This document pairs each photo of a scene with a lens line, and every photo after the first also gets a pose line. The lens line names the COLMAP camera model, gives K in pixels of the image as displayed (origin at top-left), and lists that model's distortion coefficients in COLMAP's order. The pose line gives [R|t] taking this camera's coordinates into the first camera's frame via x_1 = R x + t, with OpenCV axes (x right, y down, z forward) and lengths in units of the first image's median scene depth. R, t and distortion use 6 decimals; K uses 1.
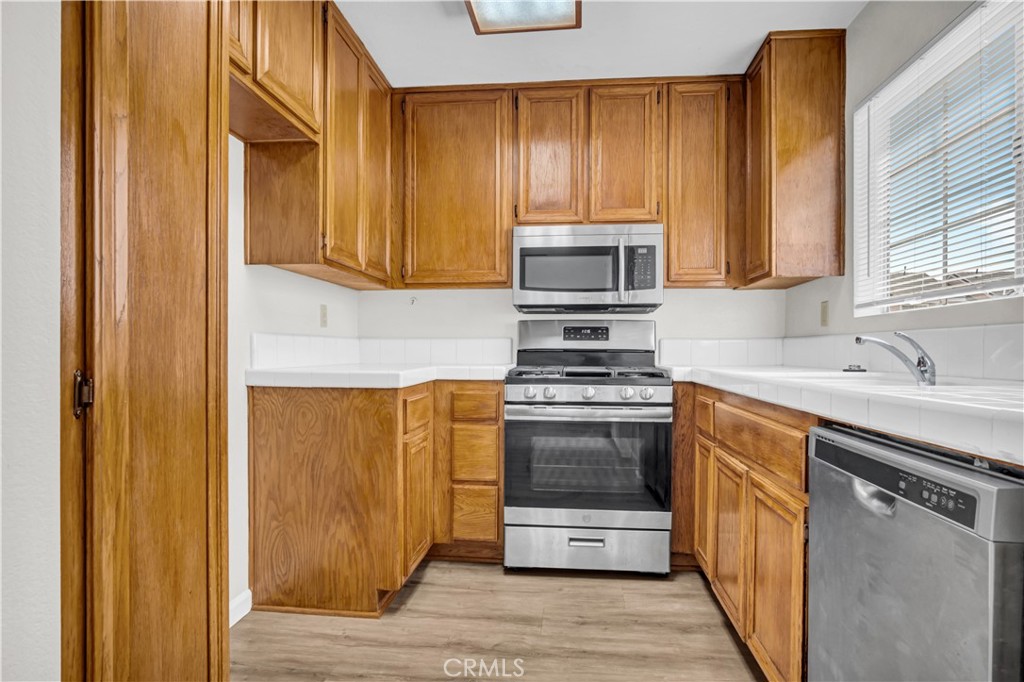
lens RADIAL K [[556.7, 0, 512.0], [0, 556.7, 341.0], [0, 0, 1]] dist [-0.014862, 0.001468]
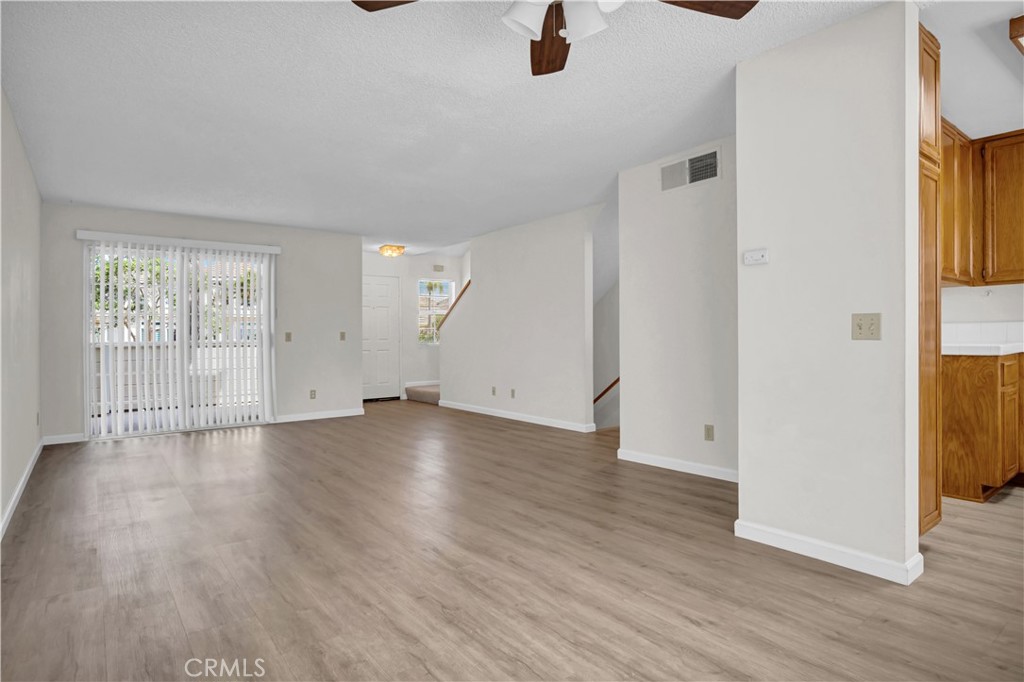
lens RADIAL K [[556.7, 0, 512.0], [0, 556.7, 341.0], [0, 0, 1]] dist [-0.014862, 0.001468]
pose [[0.696030, -0.008851, -0.717958, -0.045223], [0.027209, 0.999531, 0.014055, -0.013834], [0.717497, -0.029317, 0.695945, -1.008931]]
